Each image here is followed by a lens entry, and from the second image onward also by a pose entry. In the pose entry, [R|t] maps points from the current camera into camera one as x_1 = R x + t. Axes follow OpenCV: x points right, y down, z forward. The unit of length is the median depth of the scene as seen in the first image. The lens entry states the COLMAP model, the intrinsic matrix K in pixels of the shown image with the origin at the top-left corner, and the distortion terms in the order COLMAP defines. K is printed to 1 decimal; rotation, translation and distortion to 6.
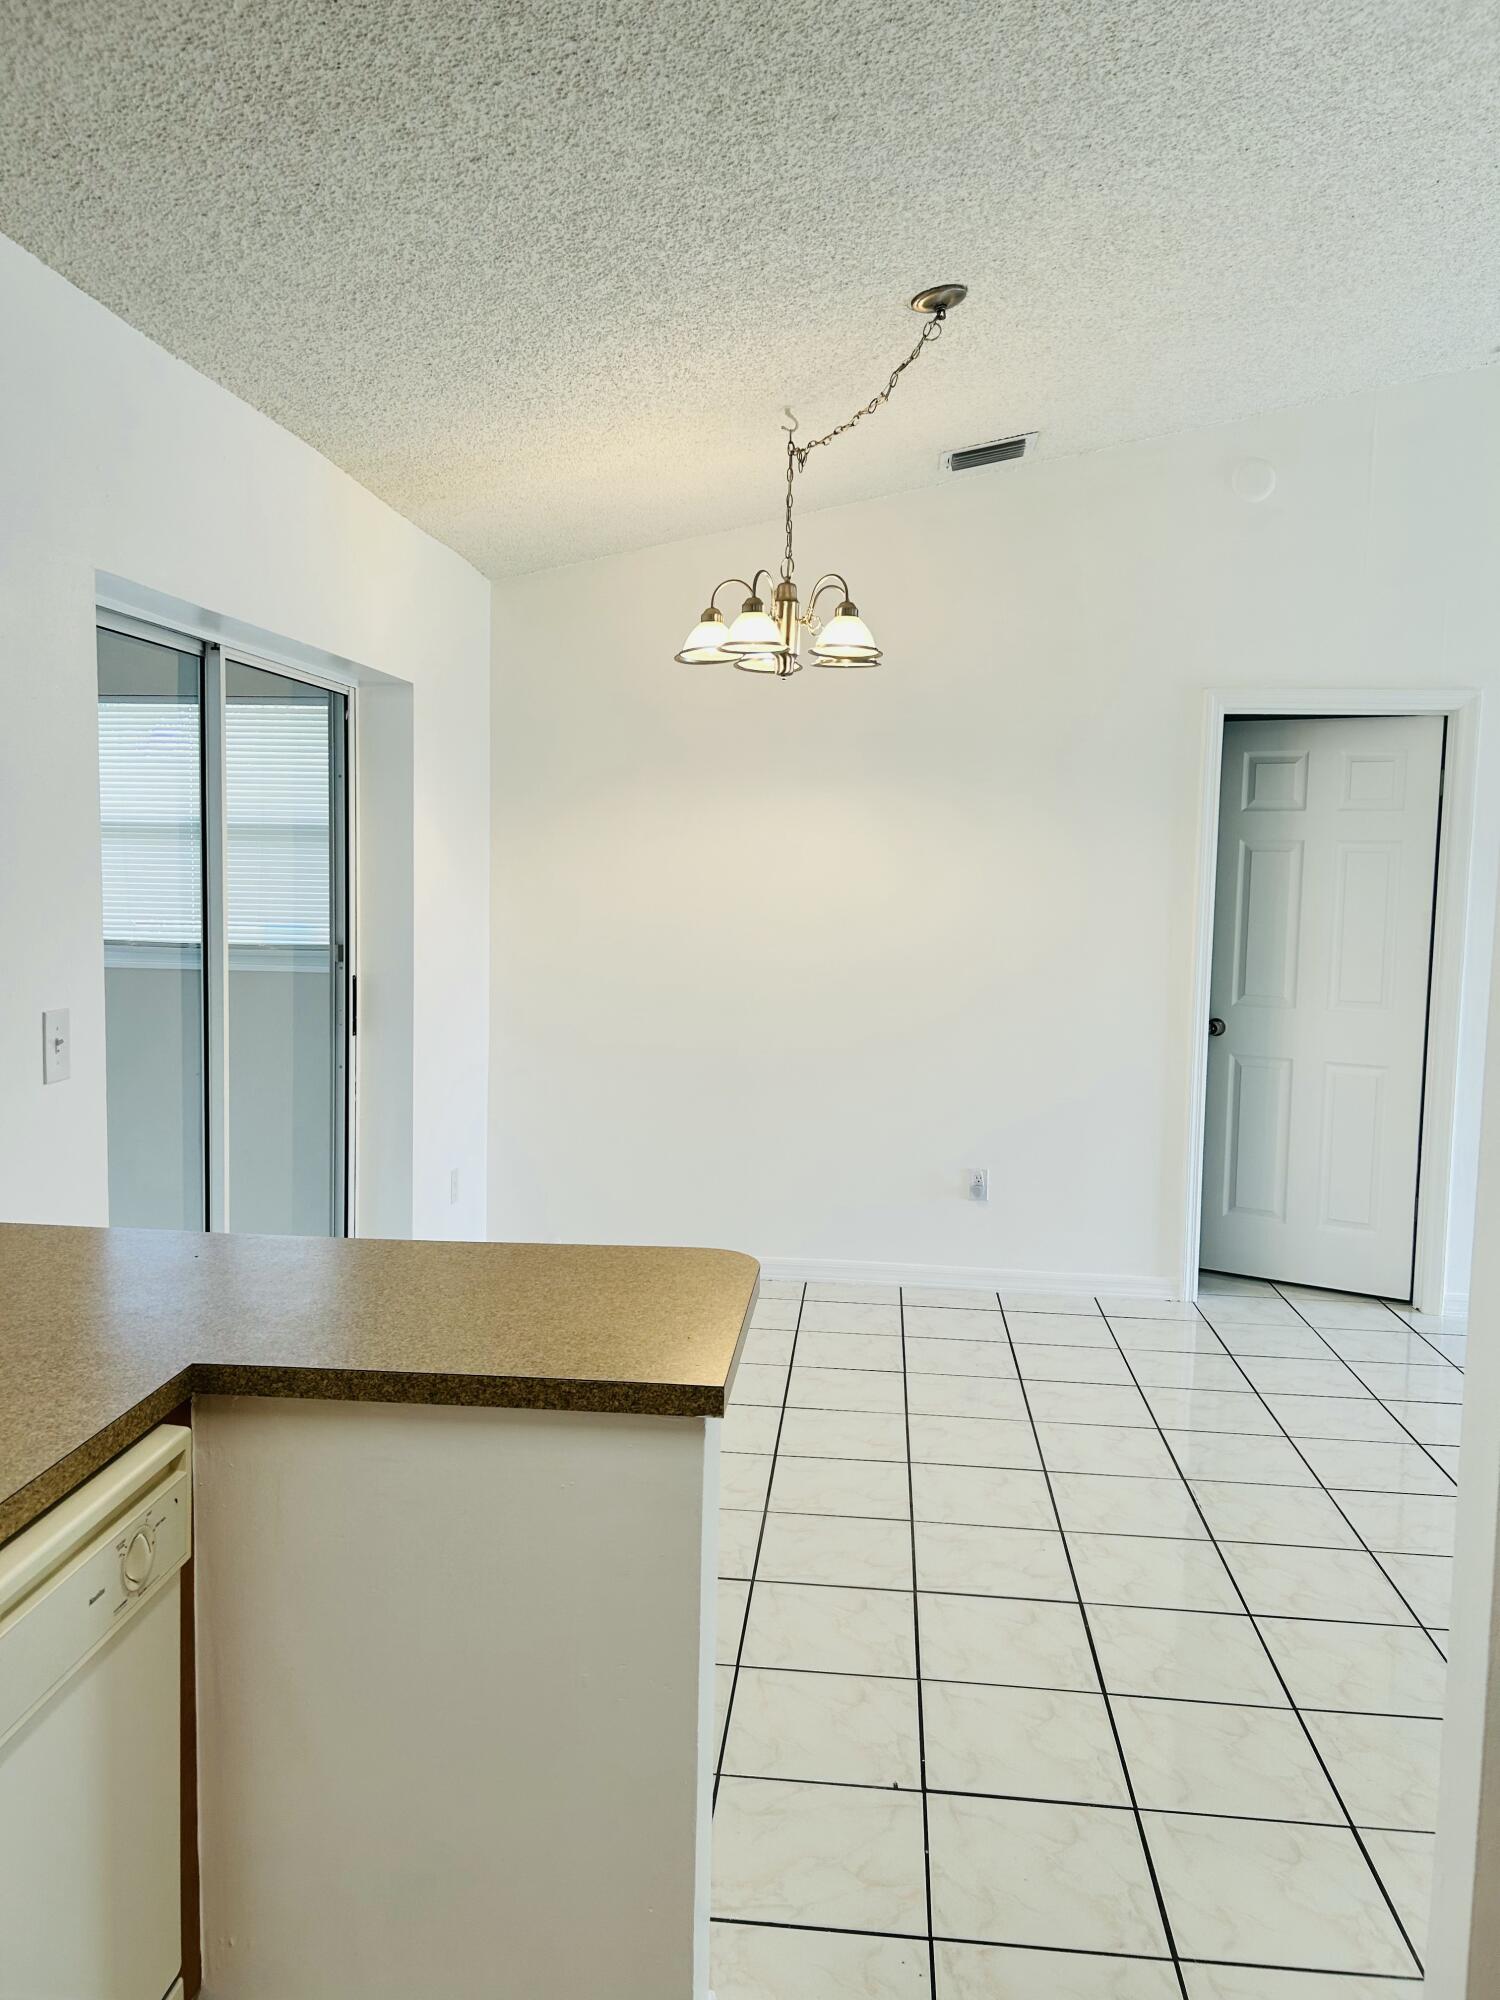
lens RADIAL K [[1509.8, 0, 741.4], [0, 1509.8, 988.6], [0, 0, 1]] dist [0.010025, 0.011352]
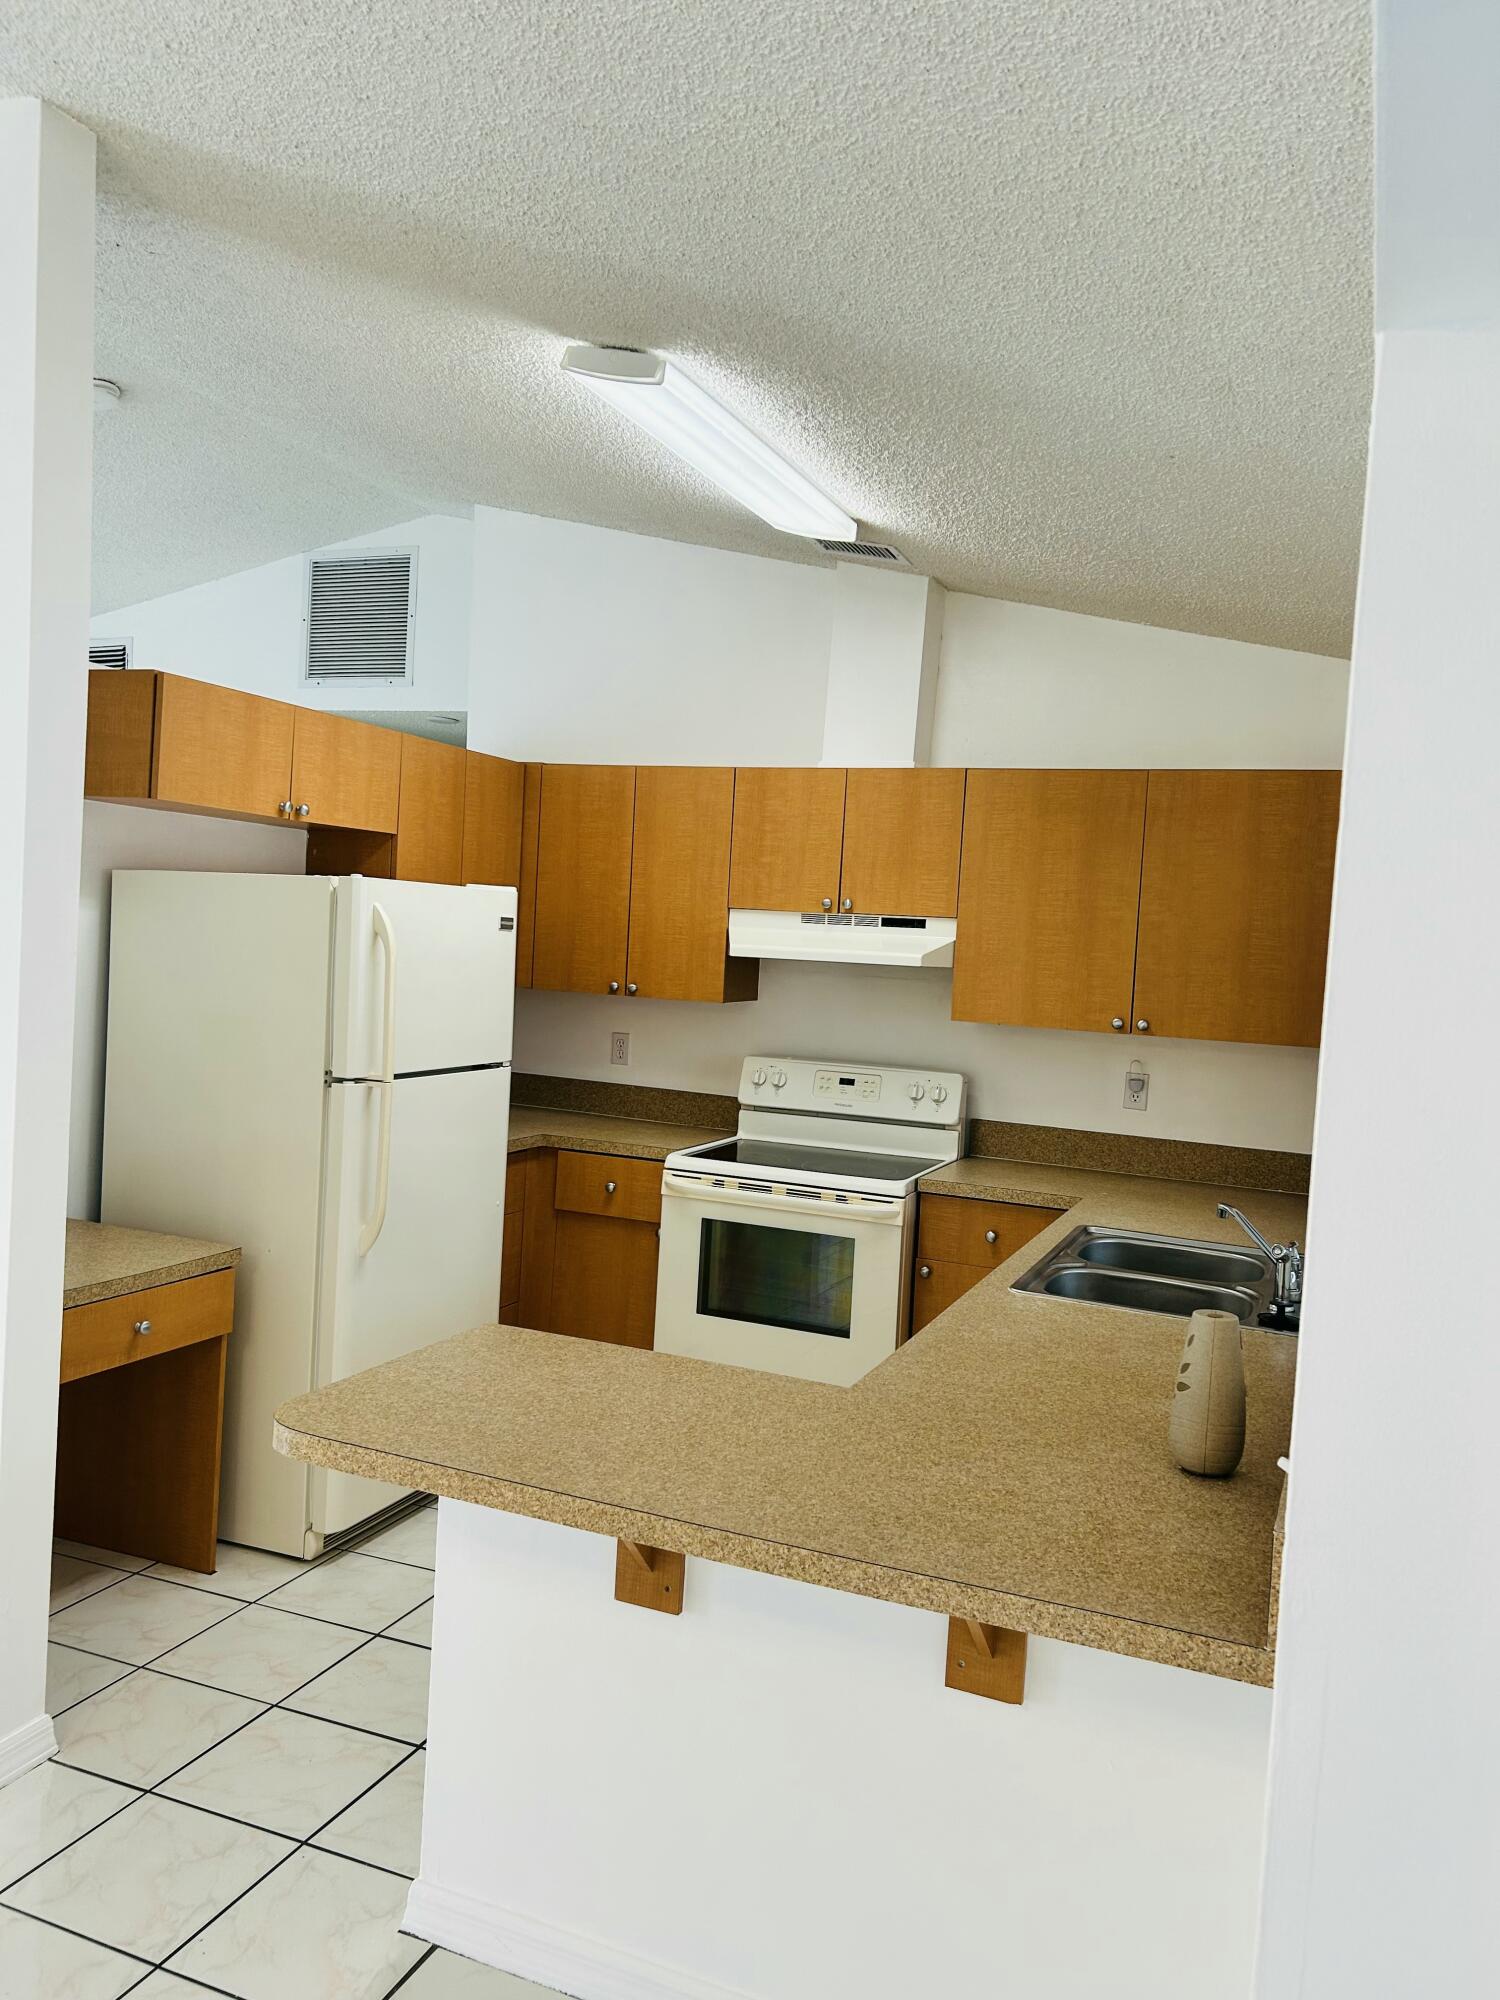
lens RADIAL K [[1509.8, 0, 749.1], [0, 1509.8, 1000.8], [0, 0, 1]] dist [0.010025, 0.011352]
pose [[-0.955879, -0.088799, 0.280019, -0.562583], [-0.052124, 0.989363, 0.135811, -0.223828], [-0.289100, 0.115223, -0.950339, 2.025922]]
